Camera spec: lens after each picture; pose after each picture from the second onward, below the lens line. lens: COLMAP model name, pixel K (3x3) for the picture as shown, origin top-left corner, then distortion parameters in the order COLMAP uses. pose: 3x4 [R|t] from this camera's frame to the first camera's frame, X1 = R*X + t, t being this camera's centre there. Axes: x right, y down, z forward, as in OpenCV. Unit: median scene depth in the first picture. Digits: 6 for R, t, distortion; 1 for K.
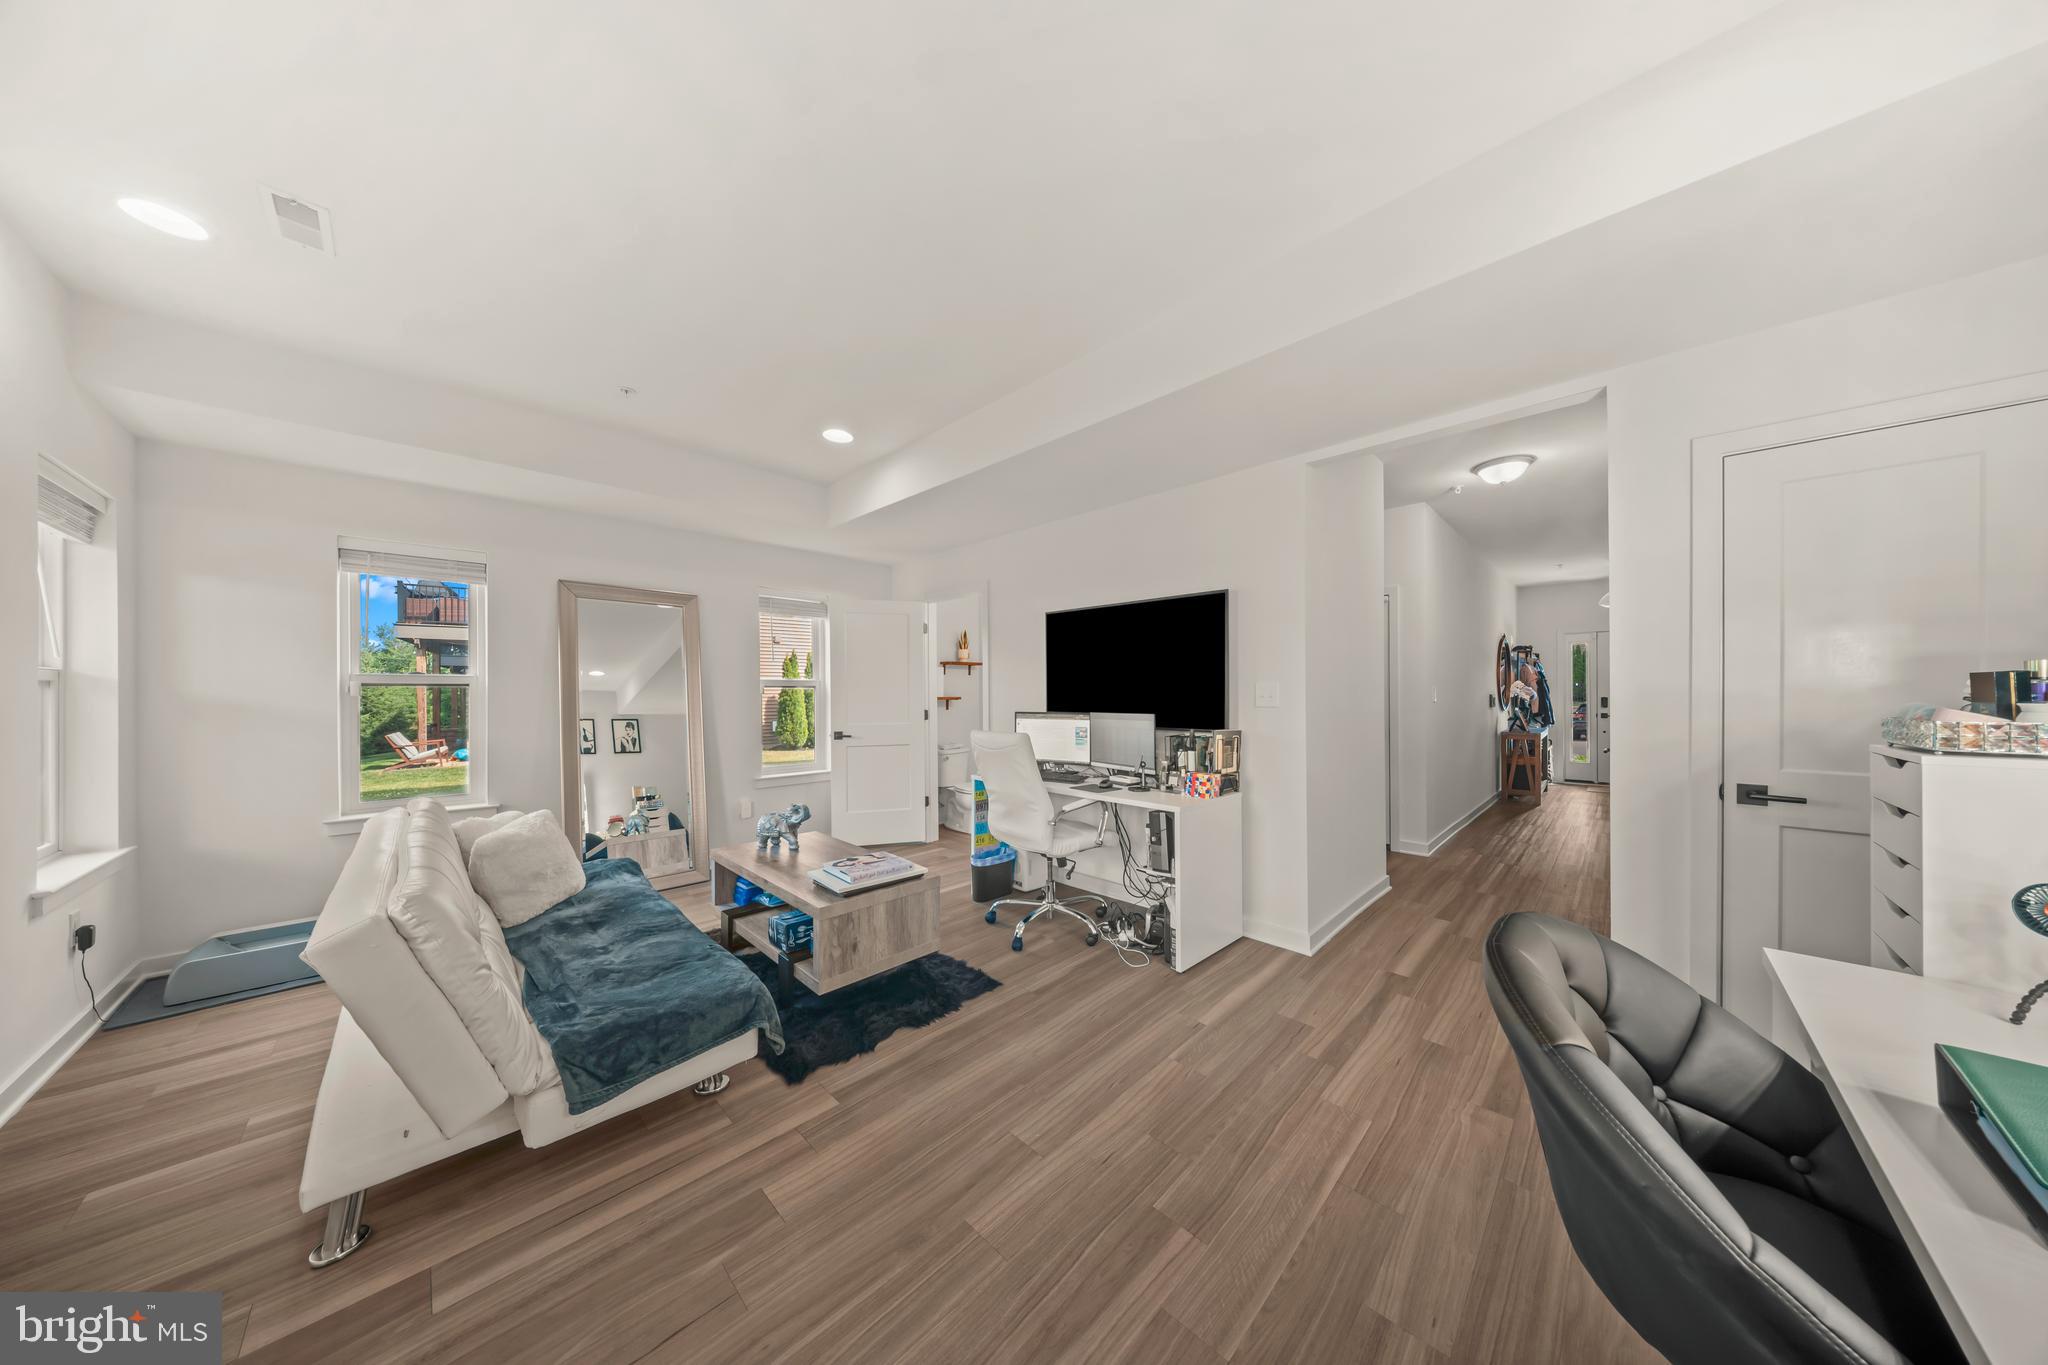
lens RADIAL K [[602.1, 0, 1034.2], [0, 602.1, 683.6], [0, 0, 1]] dist [0.010547, -0.004597]
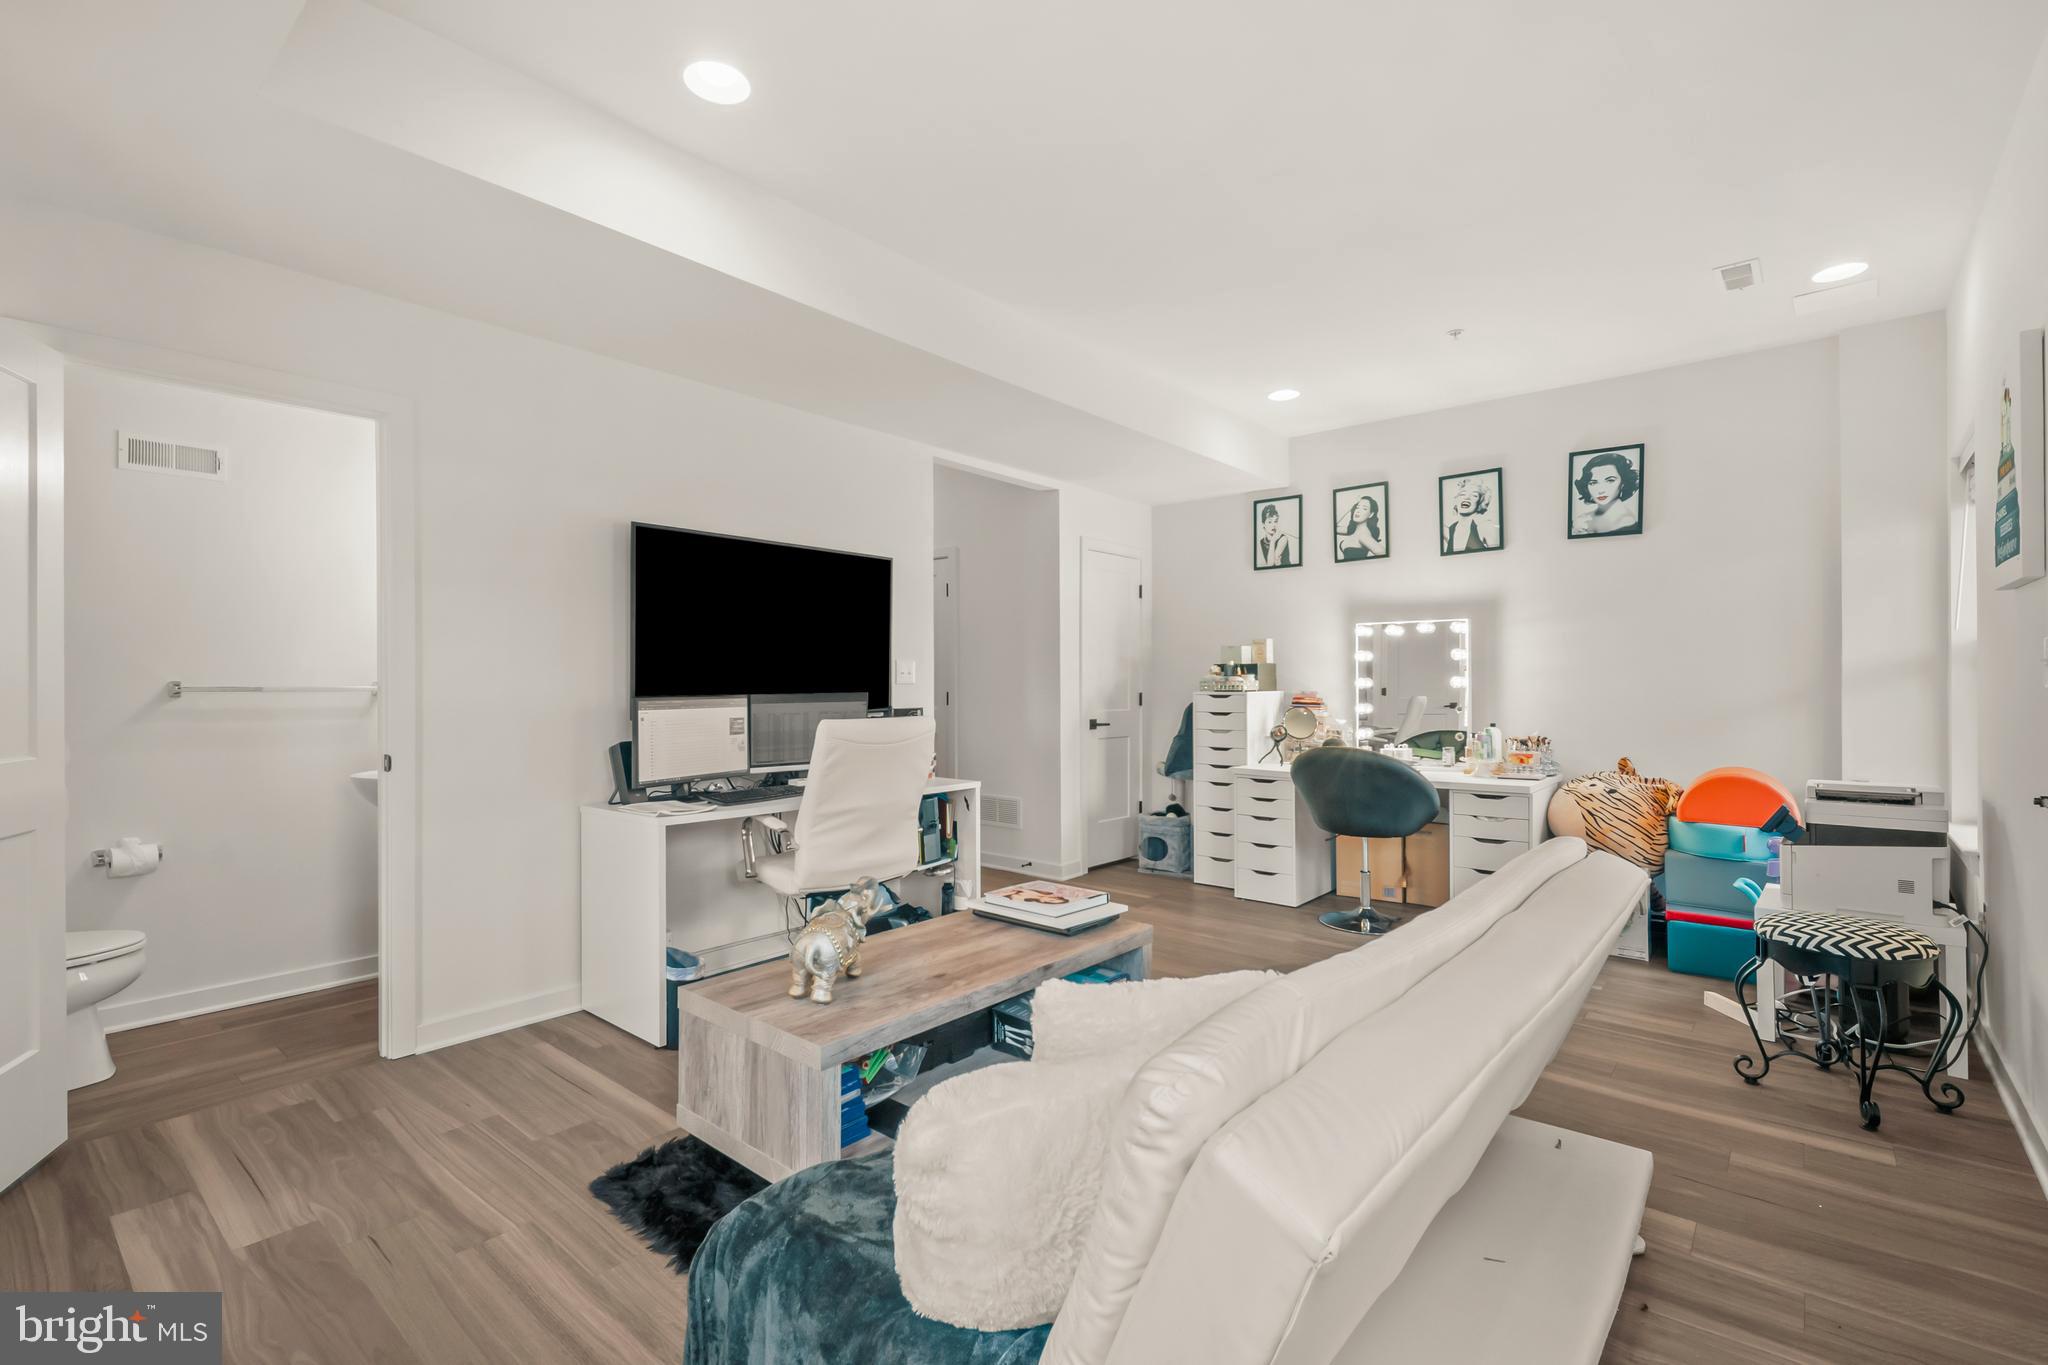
lens RADIAL K [[921.1, 0, 1024.0], [0, 921.1, 682.5], [0, 0, 1]] dist [0.000568, 0.000057]
pose [[-0.071675, 0.008031, 0.997396, -1.302198], [-0.009961, 0.999912, -0.008767, 0.055397], [-0.997378, -0.010563, -0.071589, 1.046077]]
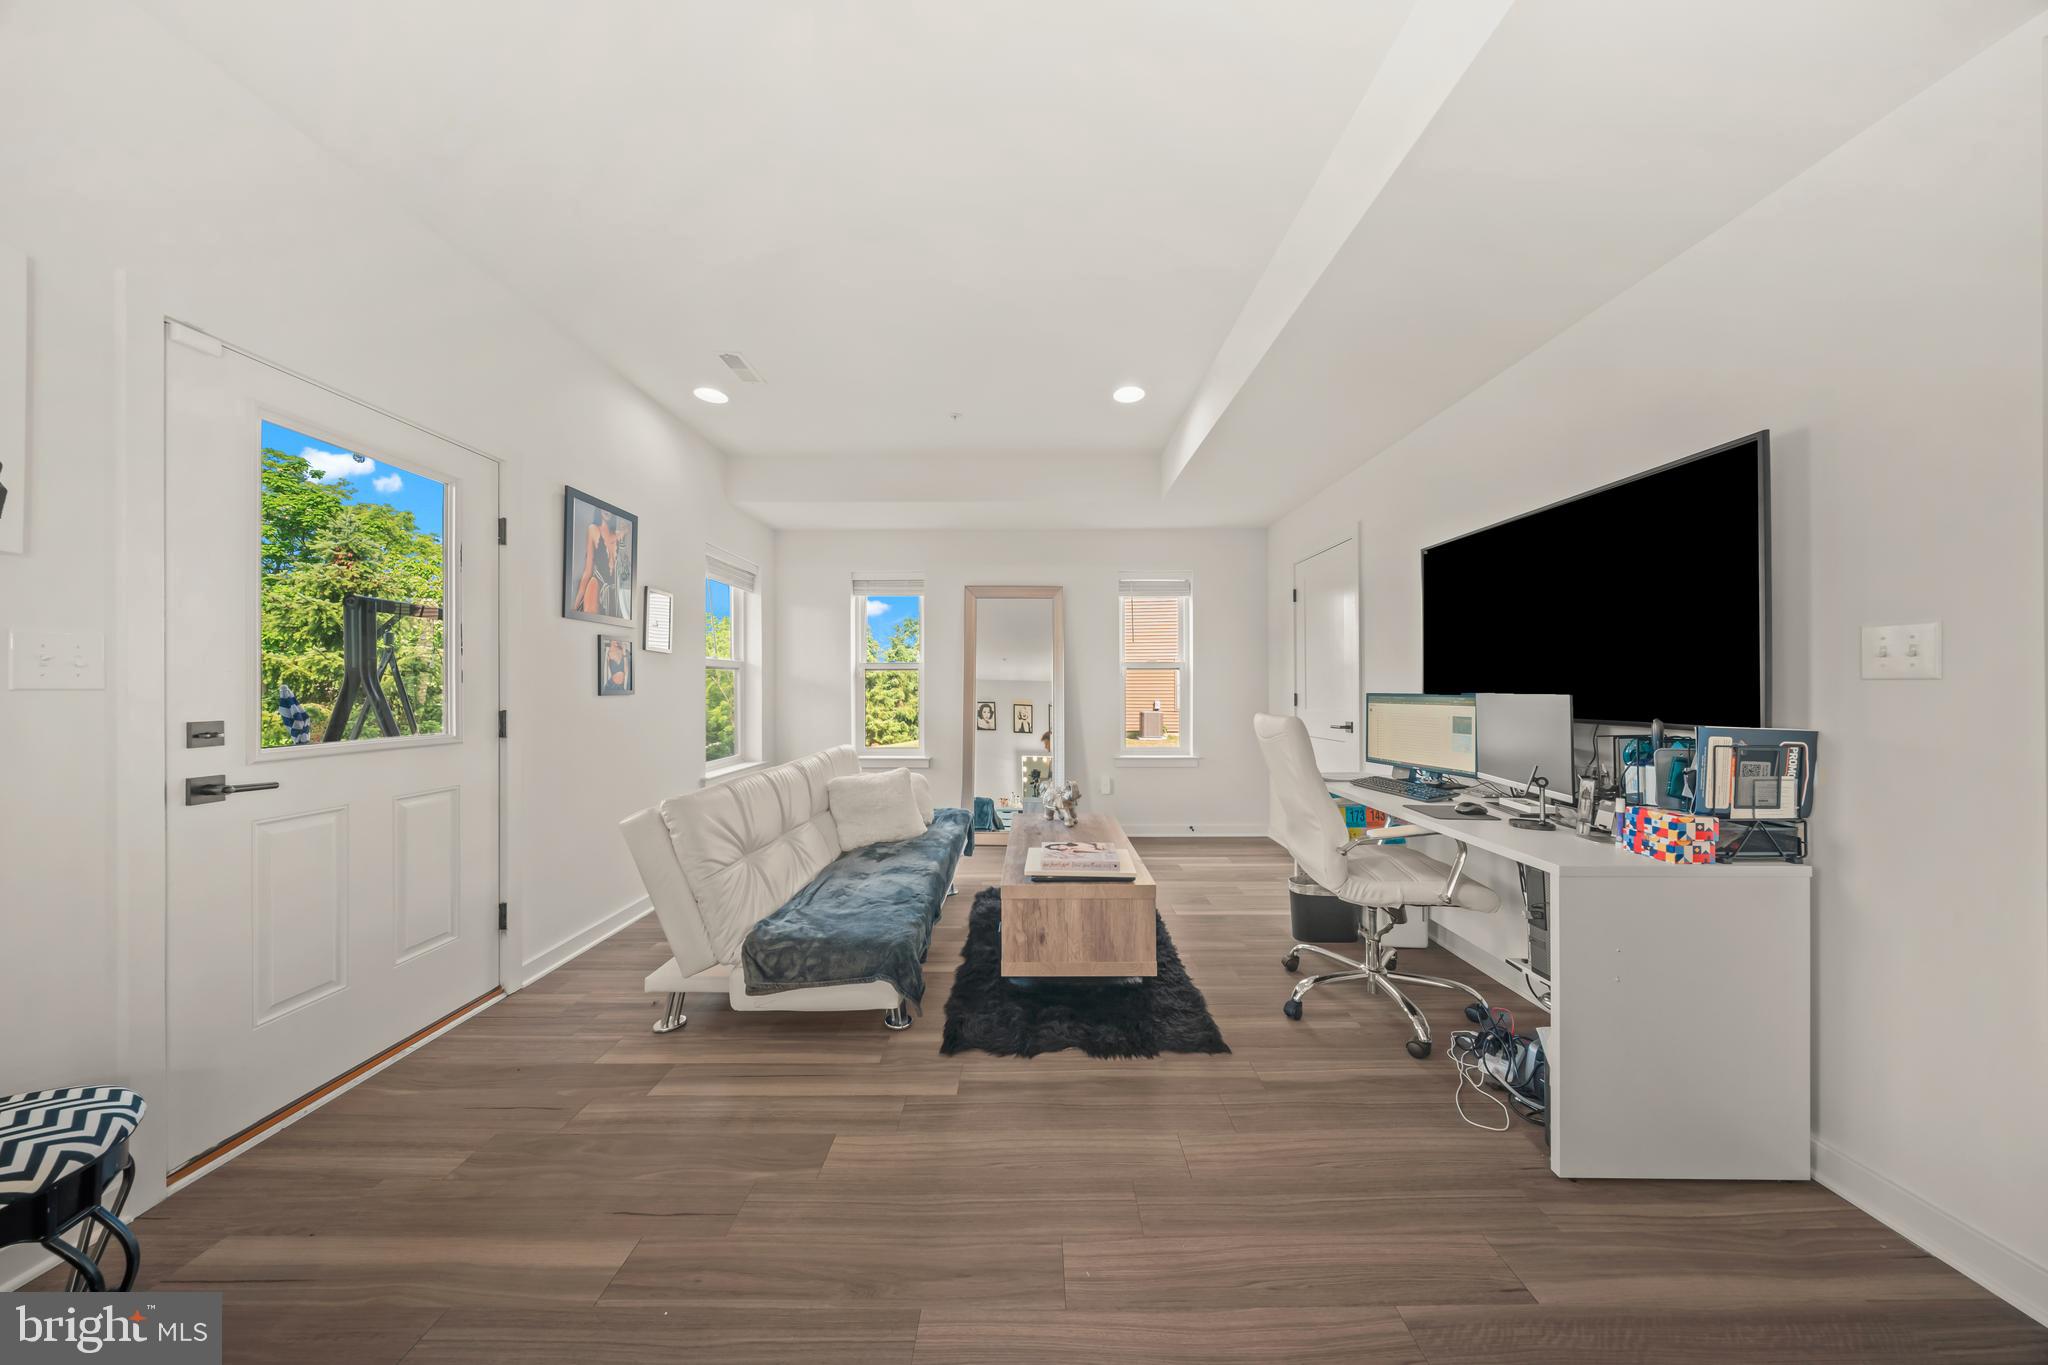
lens RADIAL K [[602.1, 0, 1034.2], [0, 602.1, 683.6], [0, 0, 1]] dist [0.010547, -0.004597]
pose [[0.700850, -0.003905, -0.713298, 0.300045], [0.010895, 0.999927, 0.005230, 0.039002], [0.713225, -0.011437, 0.700842, 0.305949]]
